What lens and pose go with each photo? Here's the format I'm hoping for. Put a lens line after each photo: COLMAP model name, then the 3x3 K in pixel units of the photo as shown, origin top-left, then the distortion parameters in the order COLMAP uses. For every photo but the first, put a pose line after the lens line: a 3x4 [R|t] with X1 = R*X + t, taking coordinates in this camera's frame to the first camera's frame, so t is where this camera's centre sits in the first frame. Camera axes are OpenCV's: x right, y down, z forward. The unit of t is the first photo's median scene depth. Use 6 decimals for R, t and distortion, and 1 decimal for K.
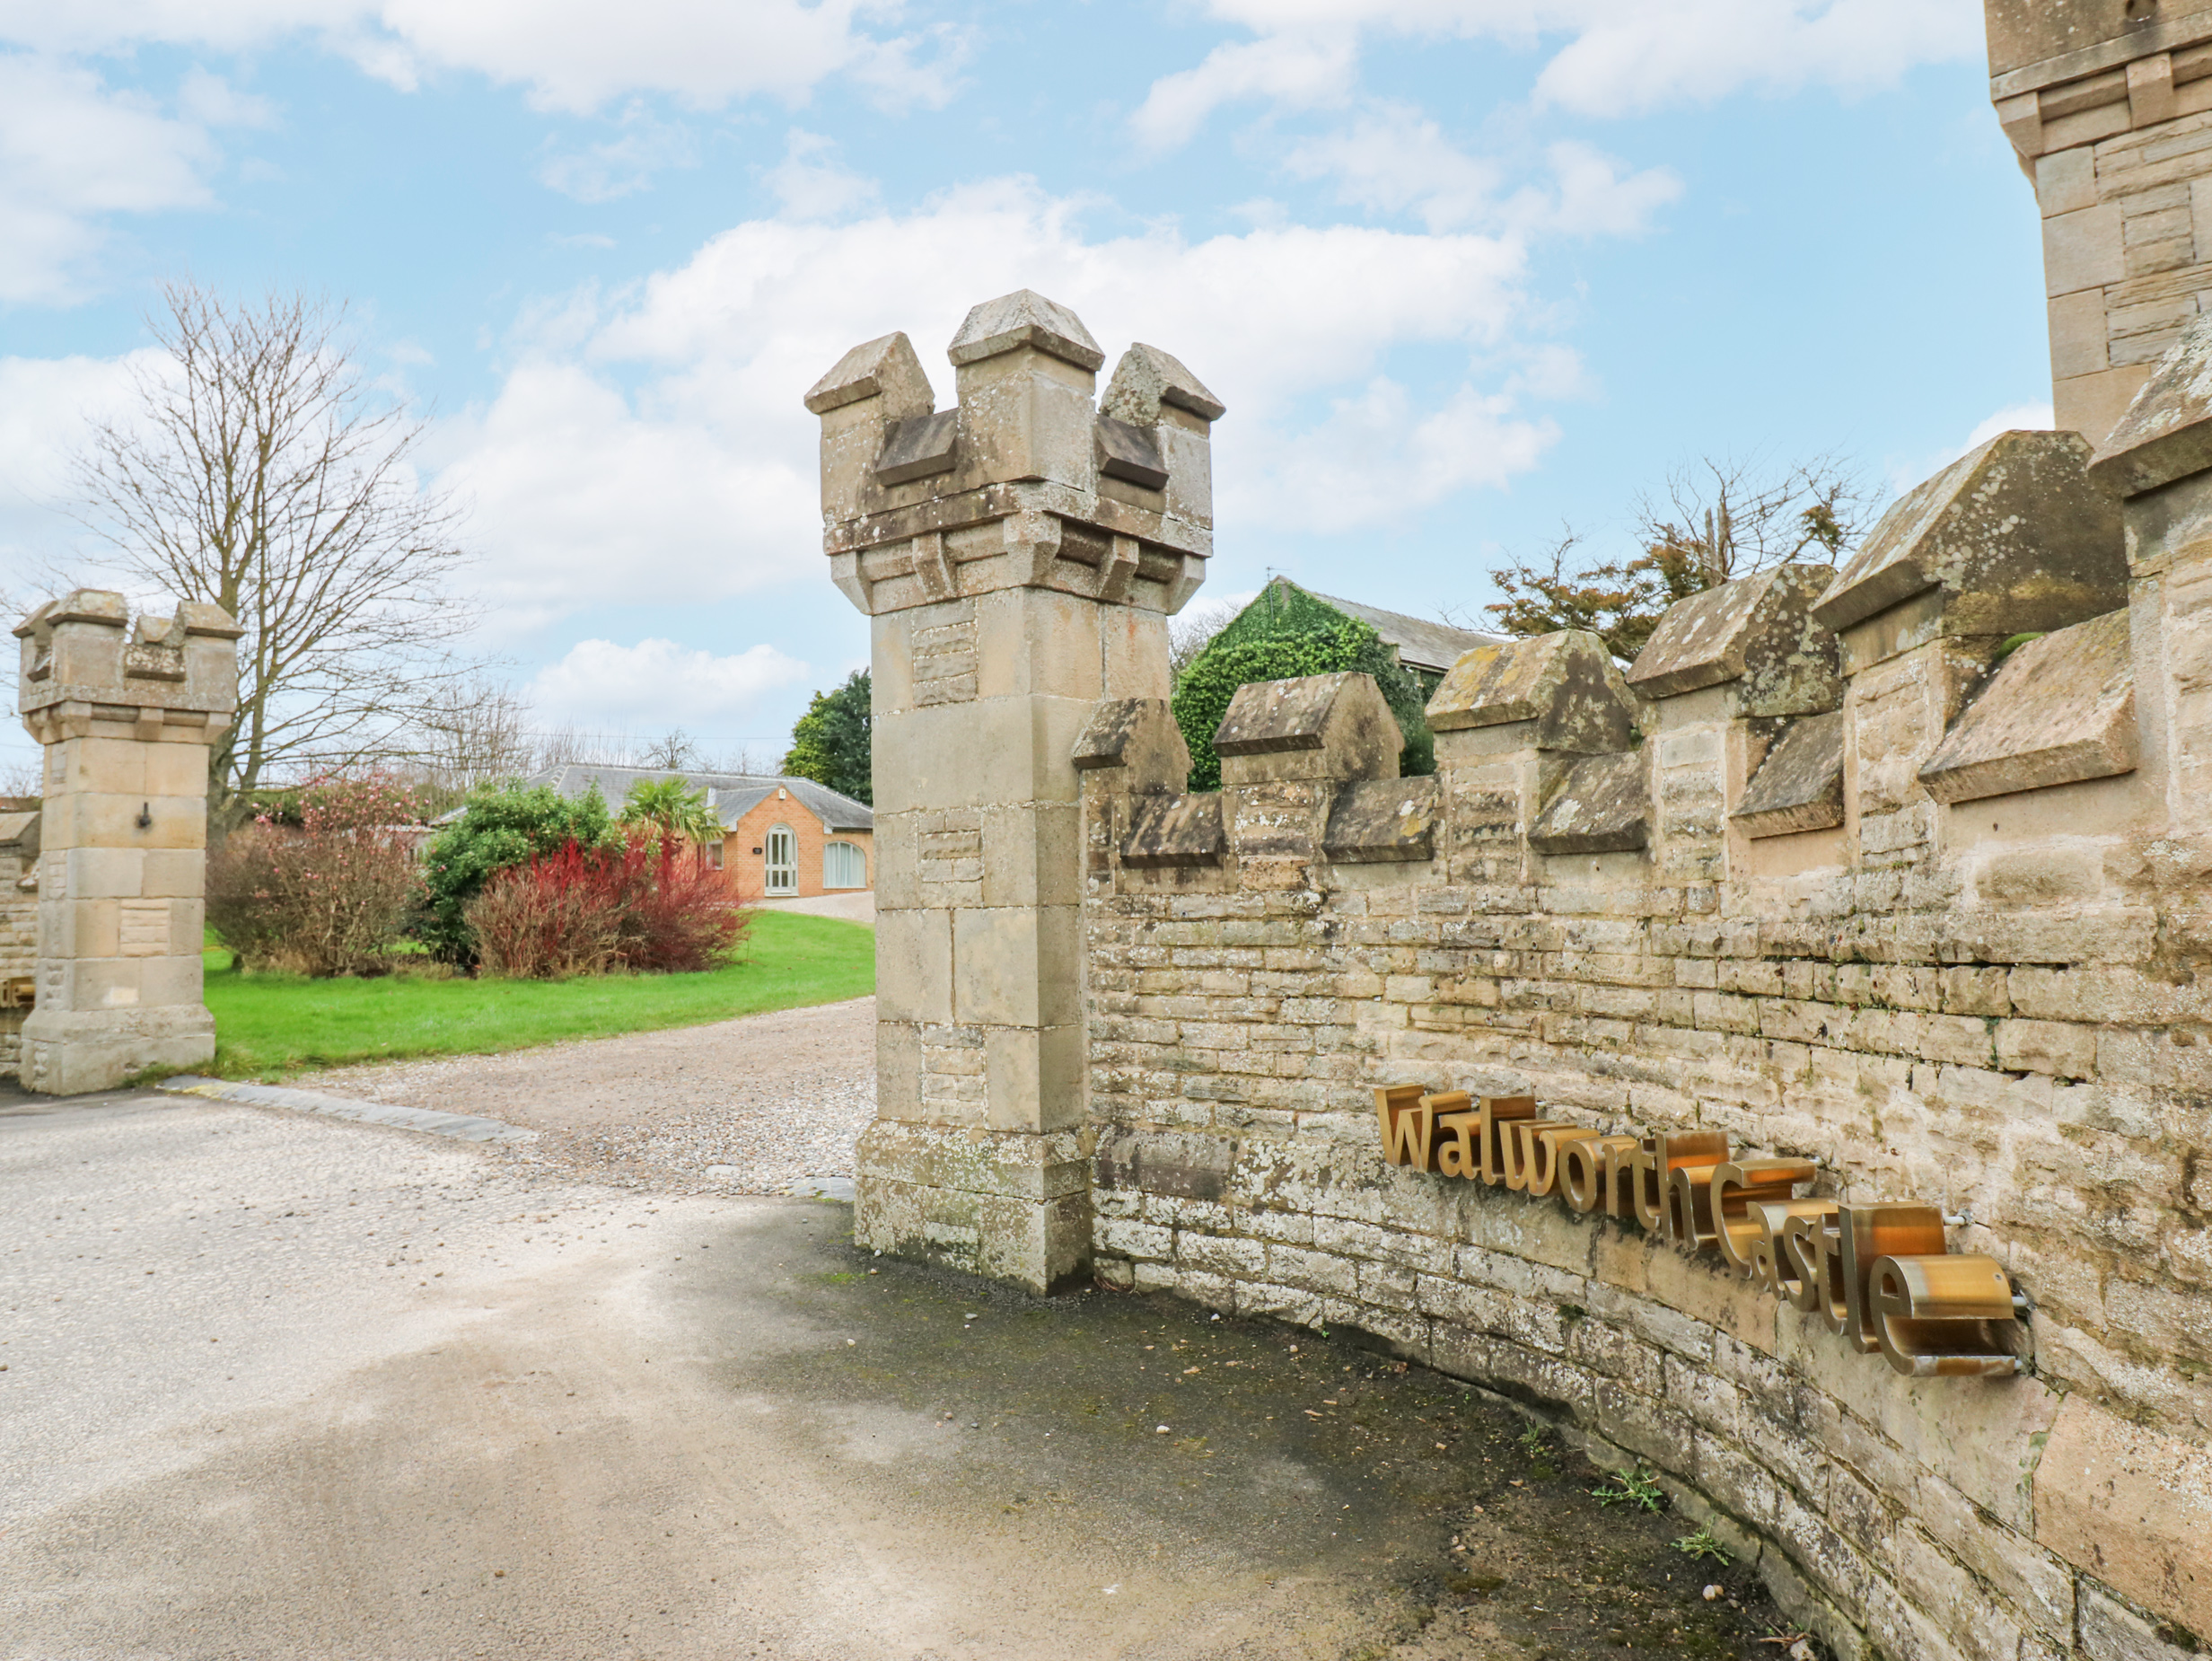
lens RADIAL K [[1398.6, 0, 1099.0], [0, 1398.6, 826.2], [0, 0, 1]] dist [-0.002283, -0.000096]
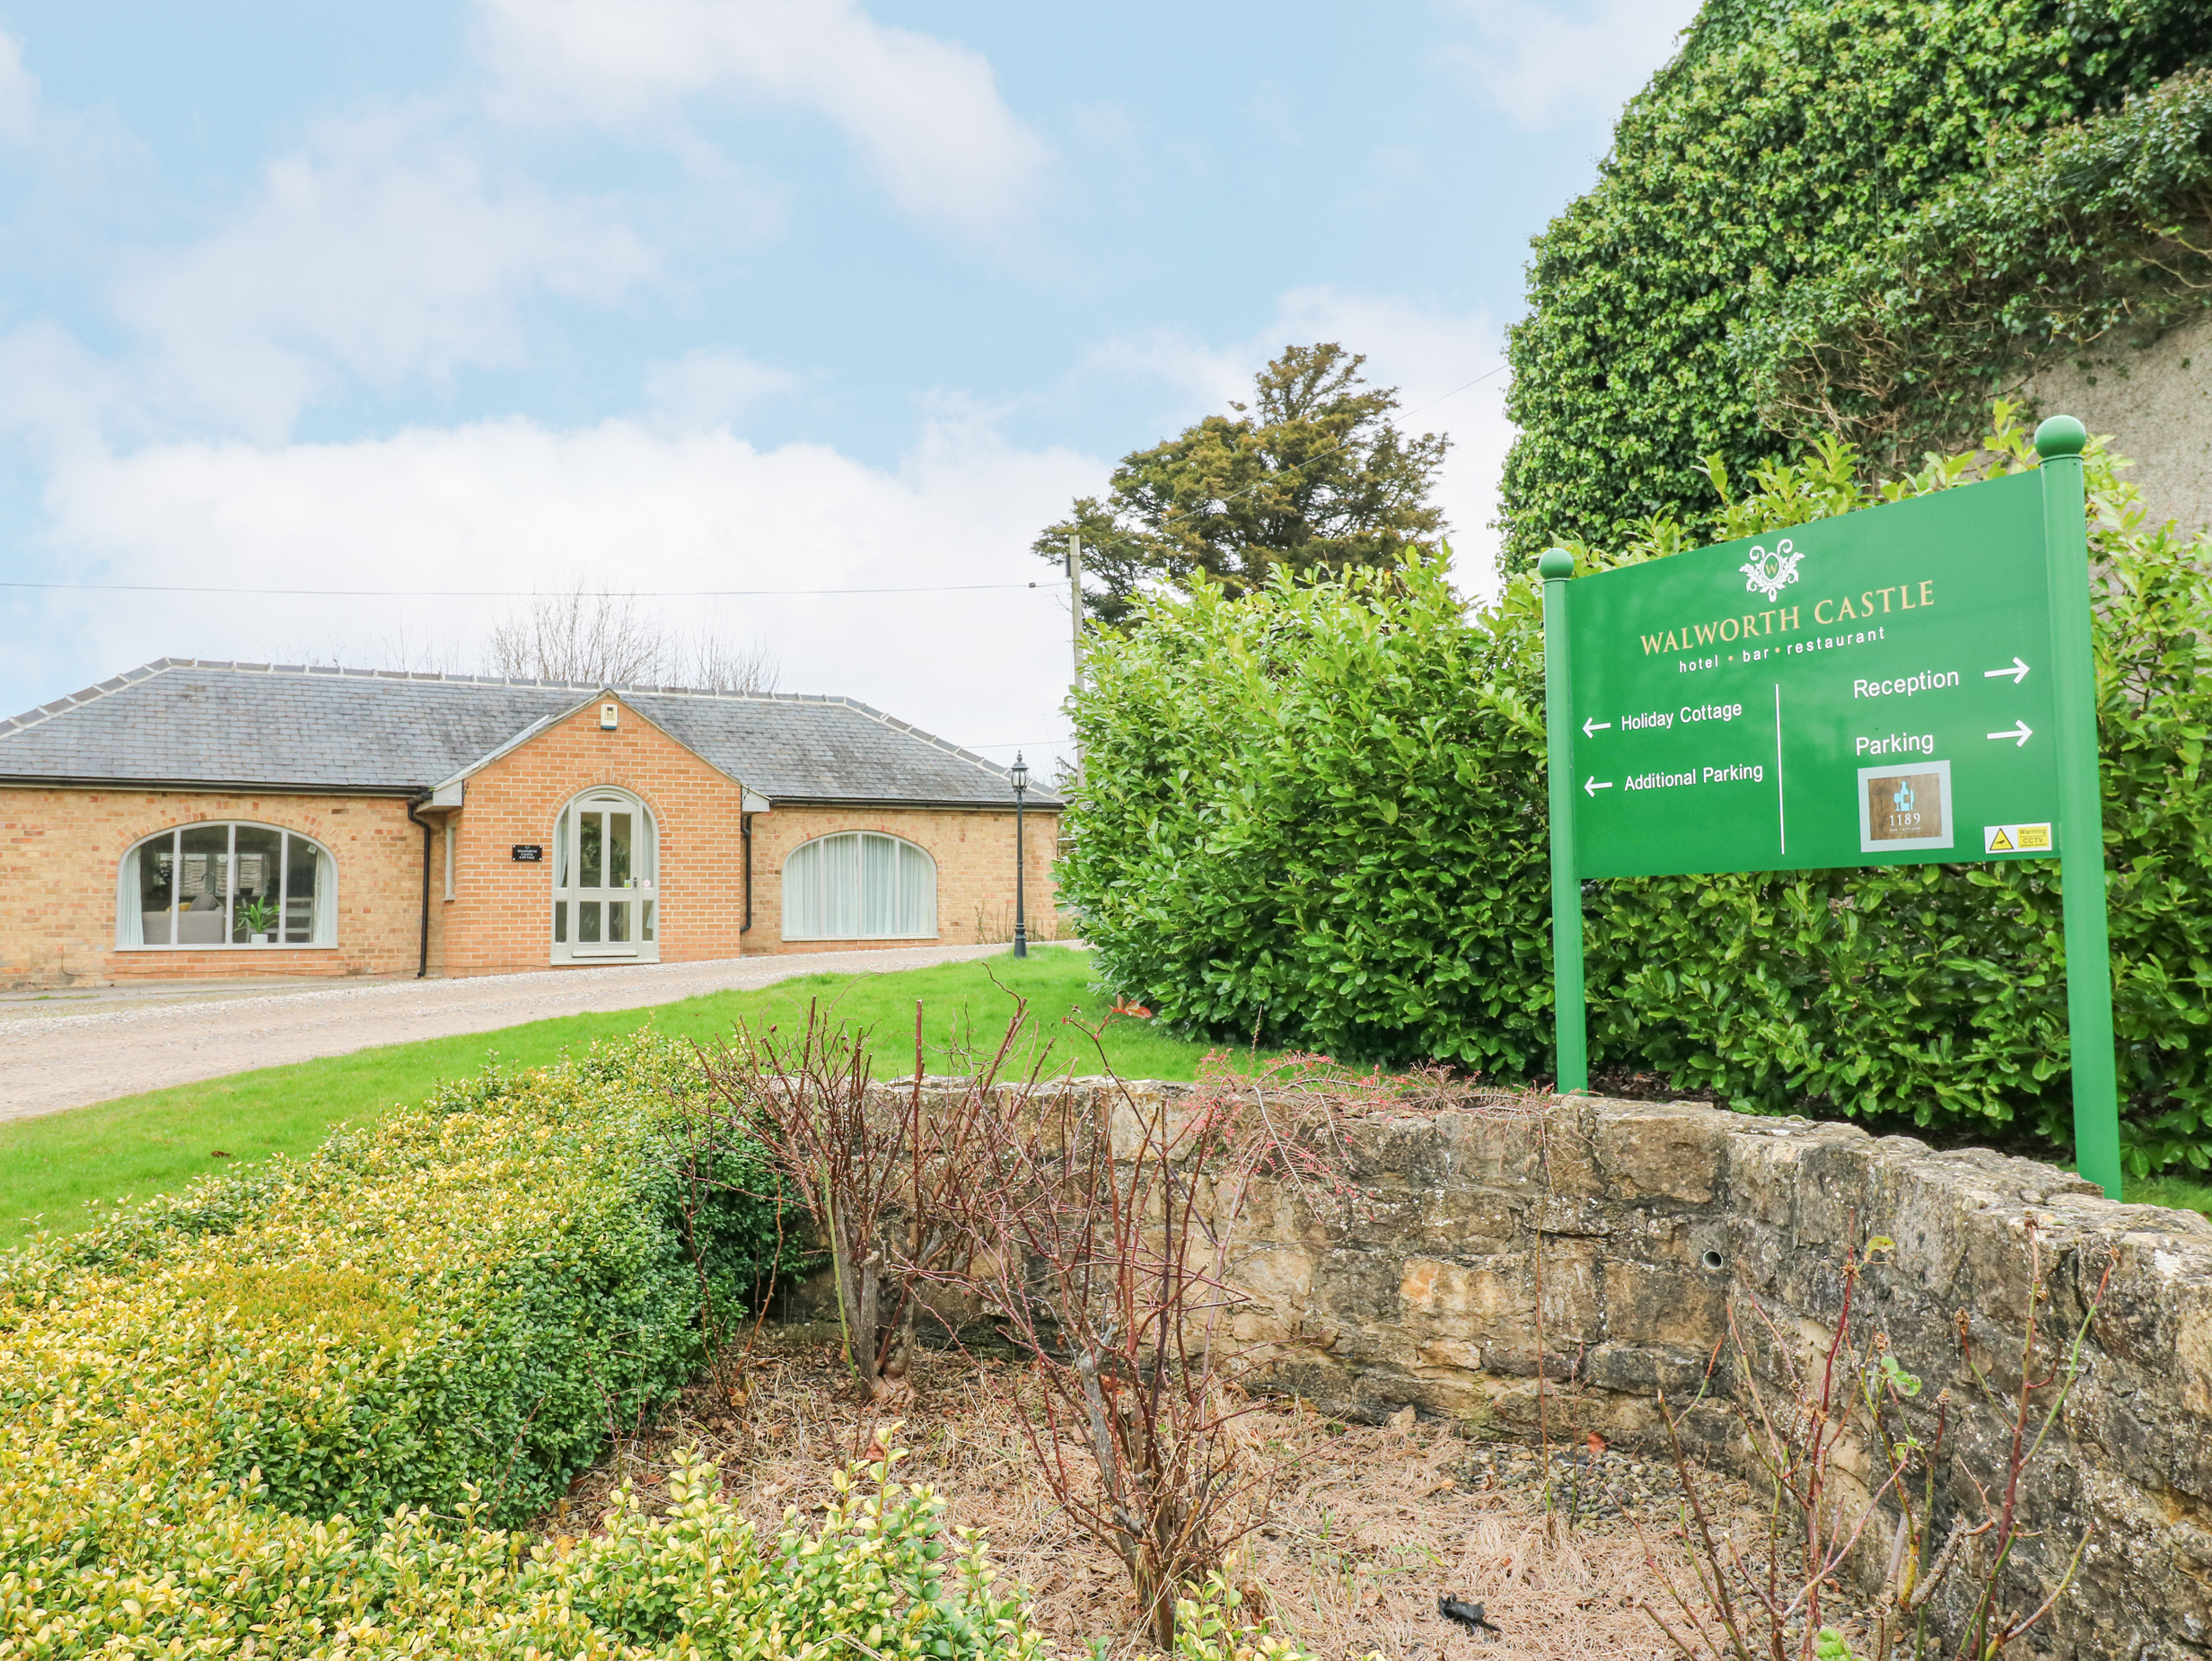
lens RADIAL K [[1709.3, 0, 1136.0], [0, 1709.3, 779.2], [0, 0, 1]] dist [0.011680, -0.003261]
pose [[0.914022, -0.028198, -0.404682, 0.125274], [0.015370, 0.999272, -0.034912, 0.016693], [0.405372, 0.025690, 0.913791, 0.635692]]
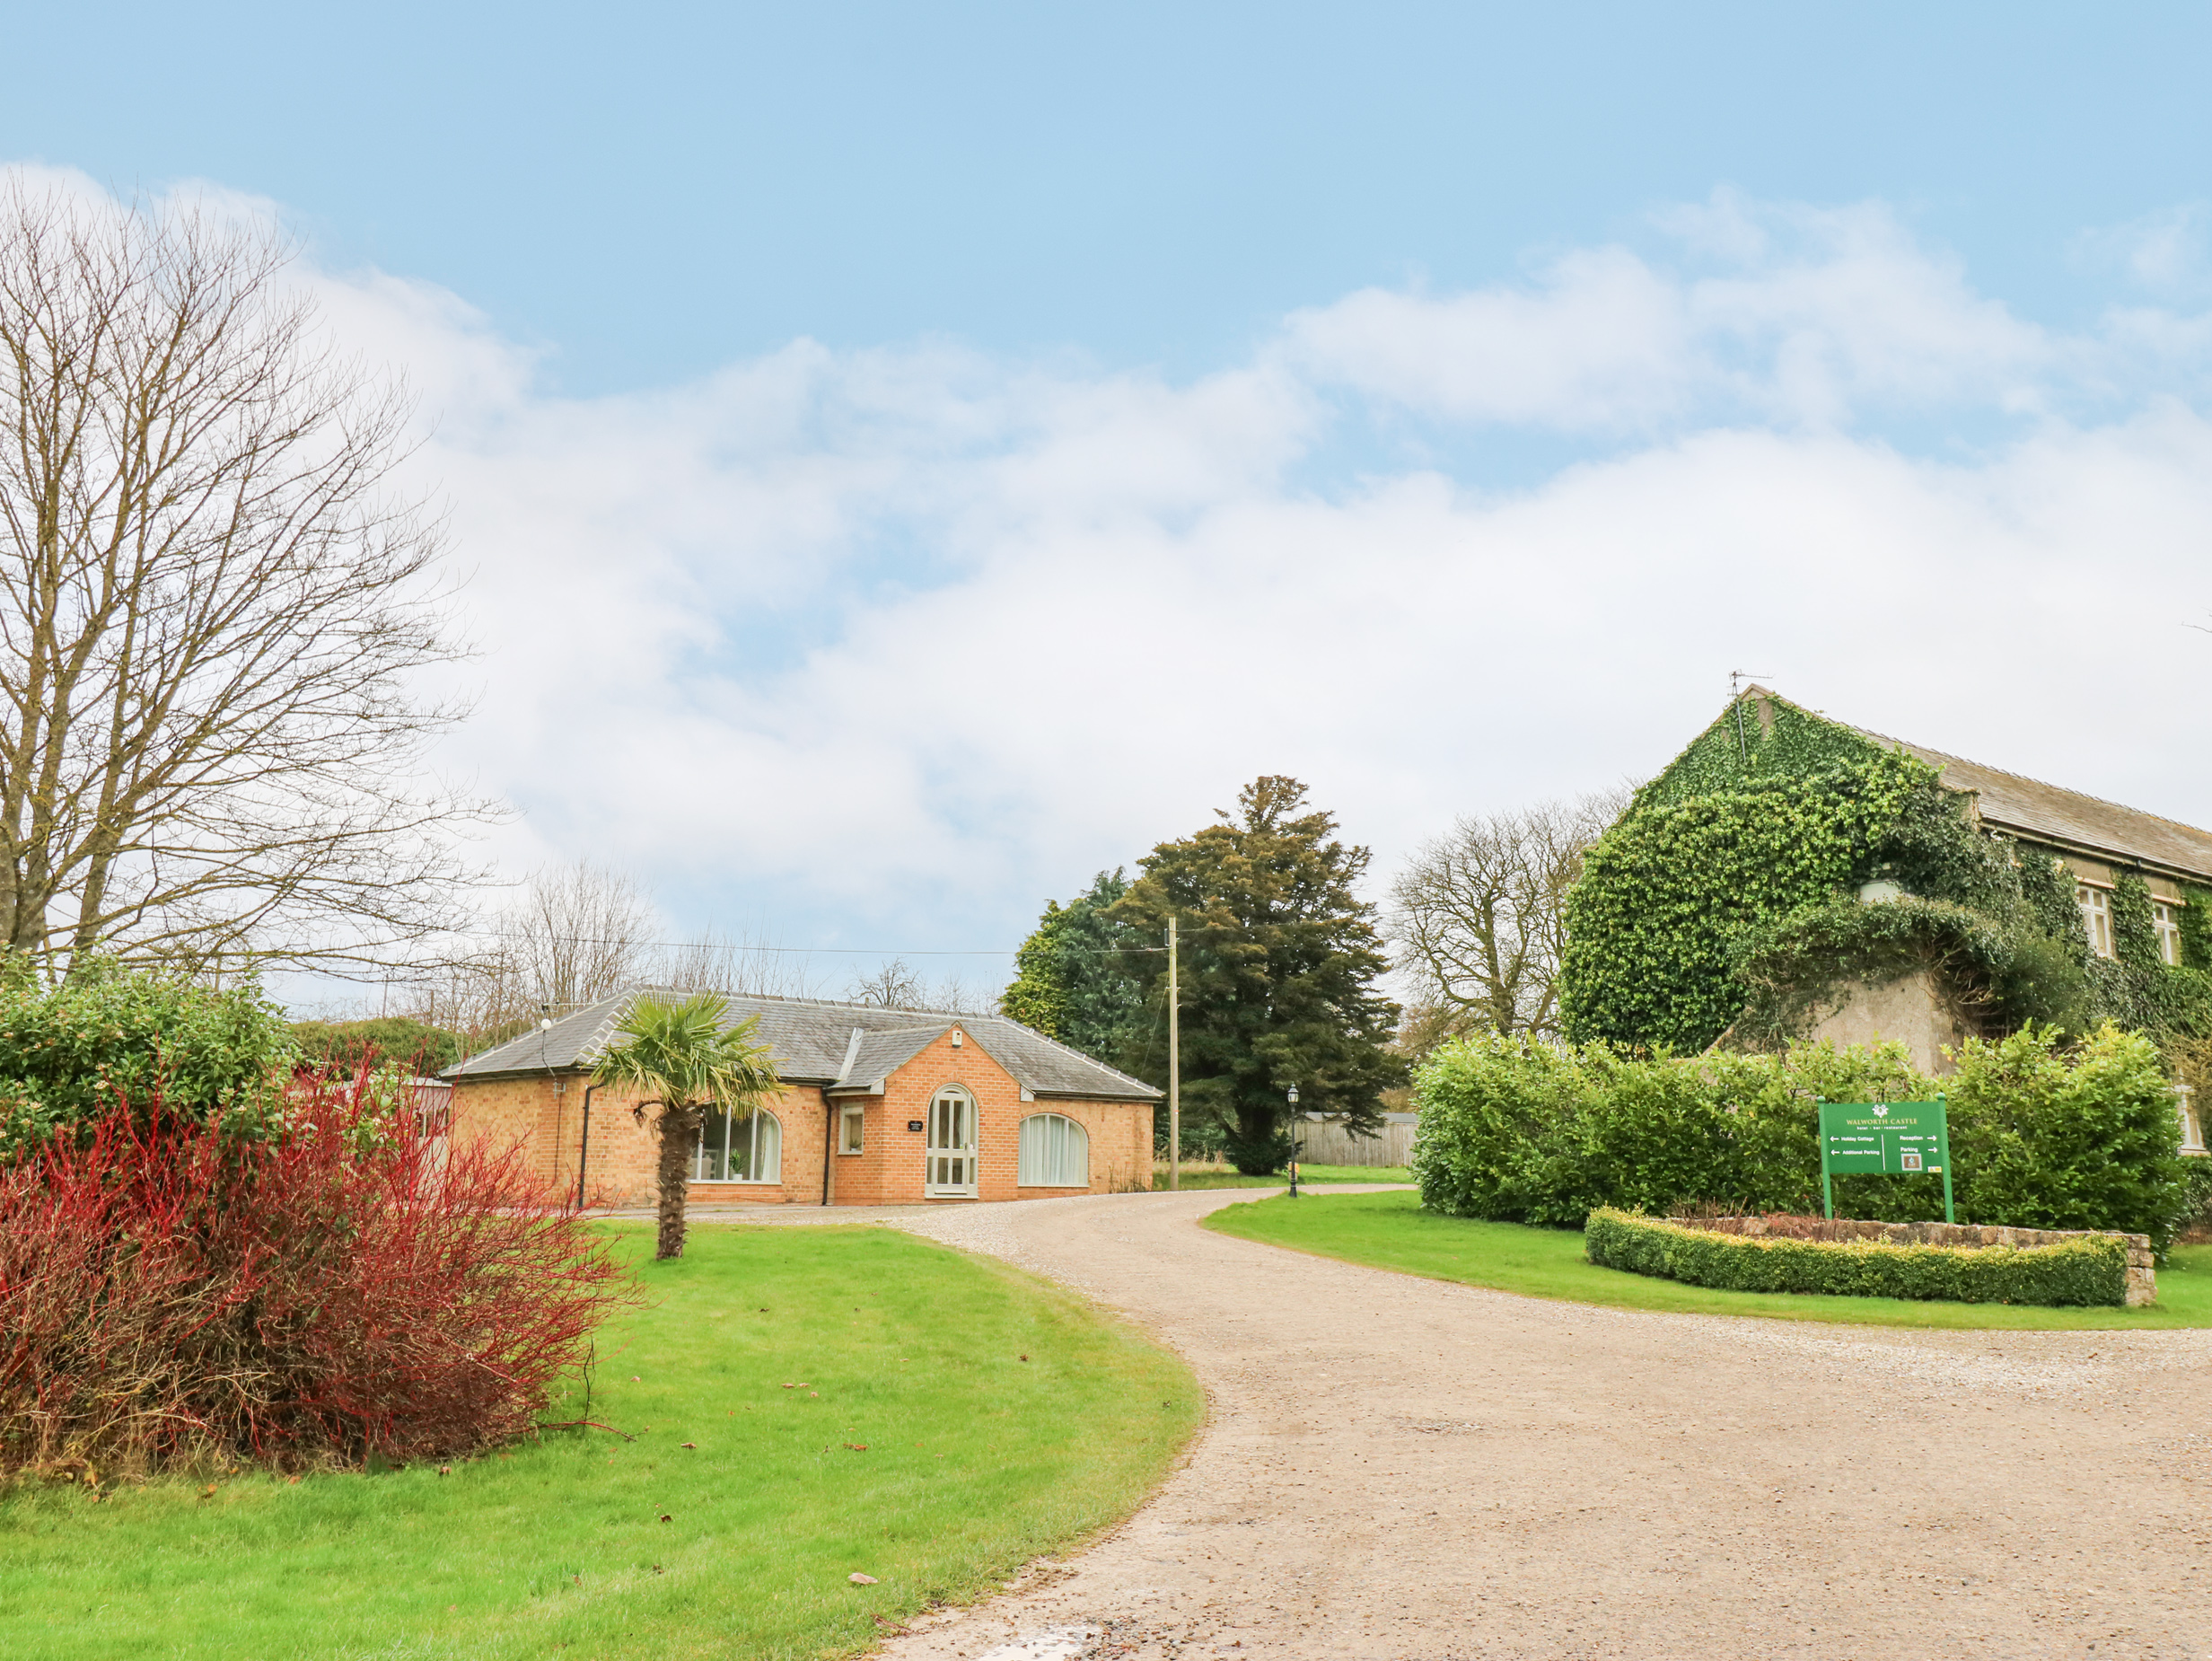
lens RADIAL K [[1845.3, 0, 1114.6], [0, 1845.3, 813.0], [0, 0, 1]] dist [0.023480, 0.004104]
pose [[0.984400, -0.008465, -0.175743, -0.003183], [-0.018126, 0.988648, -0.149151, 0.000282], [0.175011, 0.150009, 0.973072, 0.171232]]
